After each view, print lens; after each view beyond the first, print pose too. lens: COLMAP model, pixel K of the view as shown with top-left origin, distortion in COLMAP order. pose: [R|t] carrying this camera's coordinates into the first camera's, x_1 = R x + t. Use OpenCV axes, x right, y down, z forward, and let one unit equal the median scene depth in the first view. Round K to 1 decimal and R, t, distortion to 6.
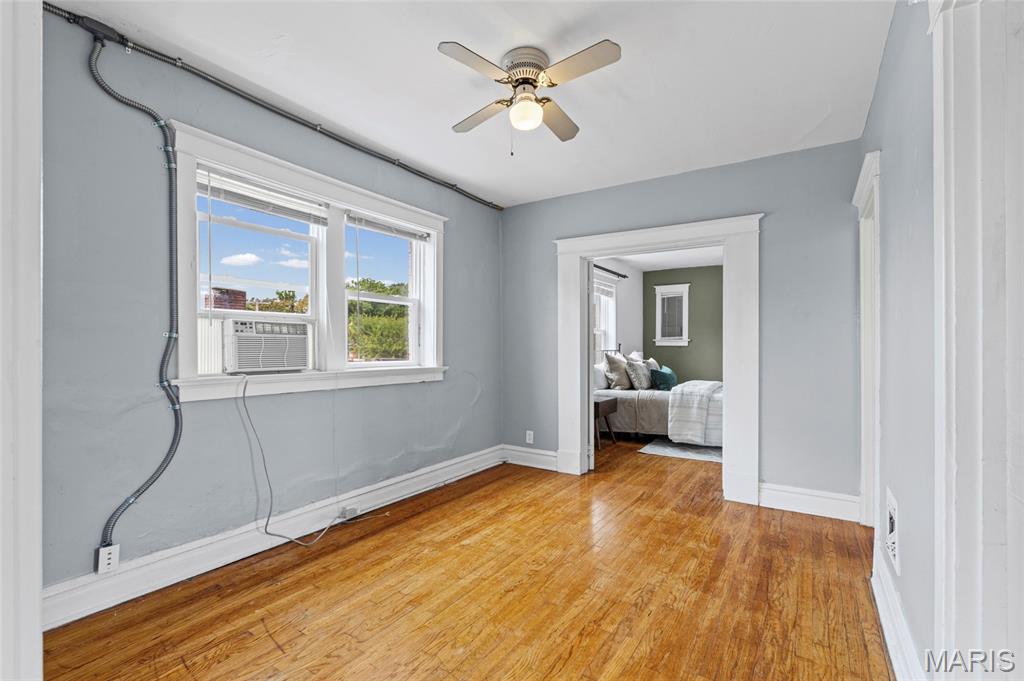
lens RADIAL K [[463.5, 0, 514.1], [0, 463.5, 340.5], [0, 0, 1]] dist [0.001536, 0.000605]
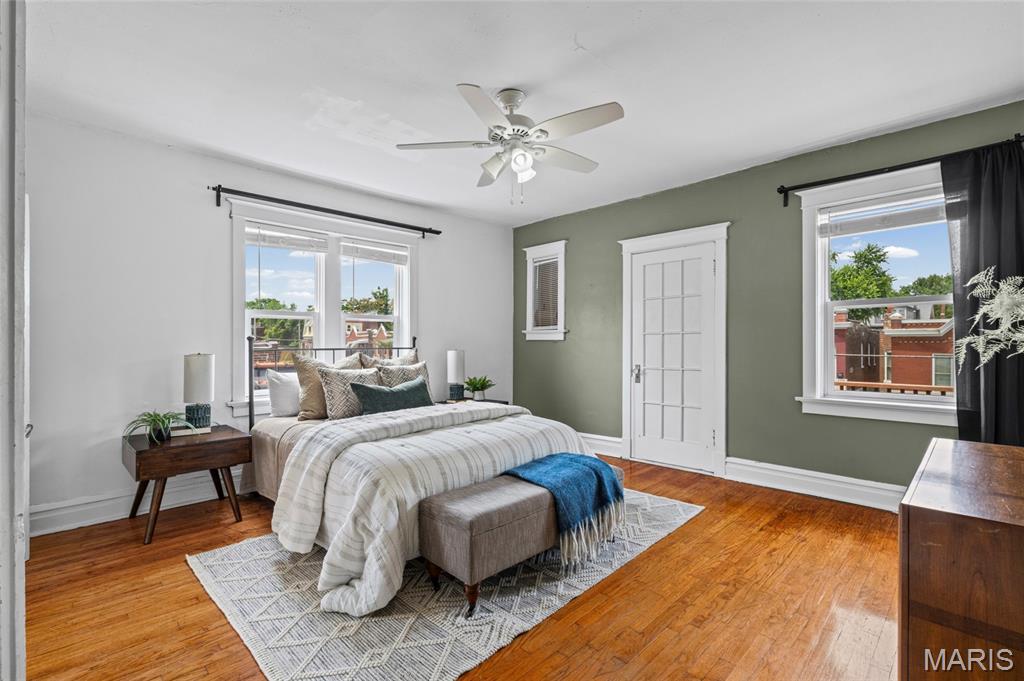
lens RADIAL K [[463.5, 0, 510.0], [0, 463.5, 337.0], [0, 0, 1]] dist [0.001536, 0.000605]
pose [[0.974106, -0.011625, -0.225791, 0.569948], [0.012604, 0.999916, 0.002893, 0.005813], [0.225738, -0.005664, 0.974171, 0.483157]]
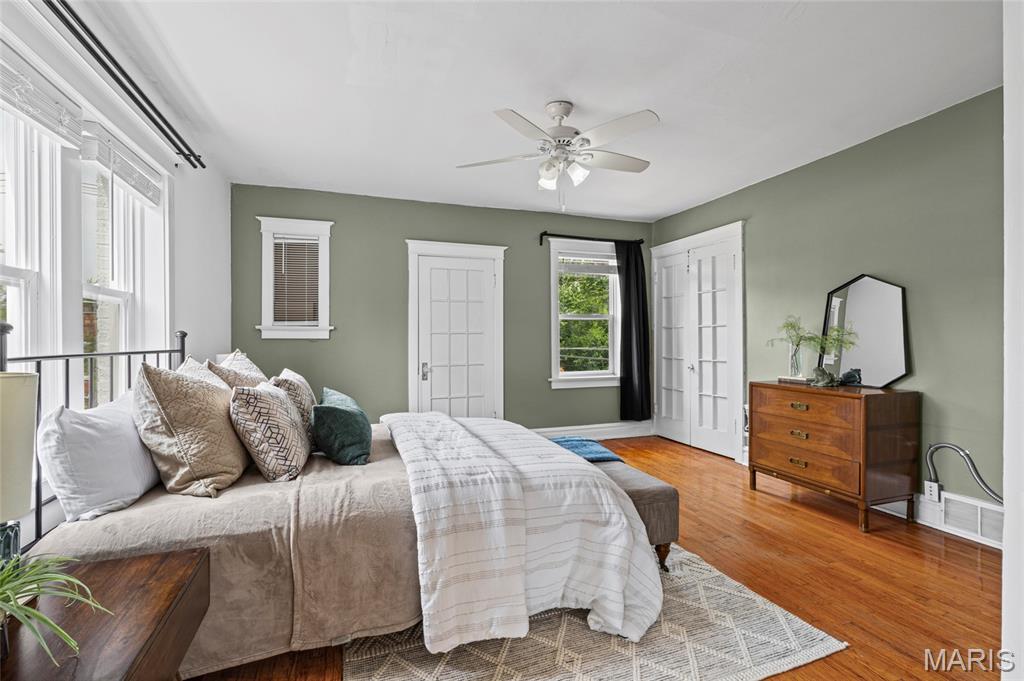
lens RADIAL K [[463.5, 0, 513.5], [0, 463.5, 343.1], [0, 0, 1]] dist [0.001536, 0.000605]
pose [[0.623622, -0.008366, 0.781681, 0.117857], [-0.002842, 0.999912, 0.012969, 0.011112], [-0.781721, -0.010310, 0.623544, 0.646733]]
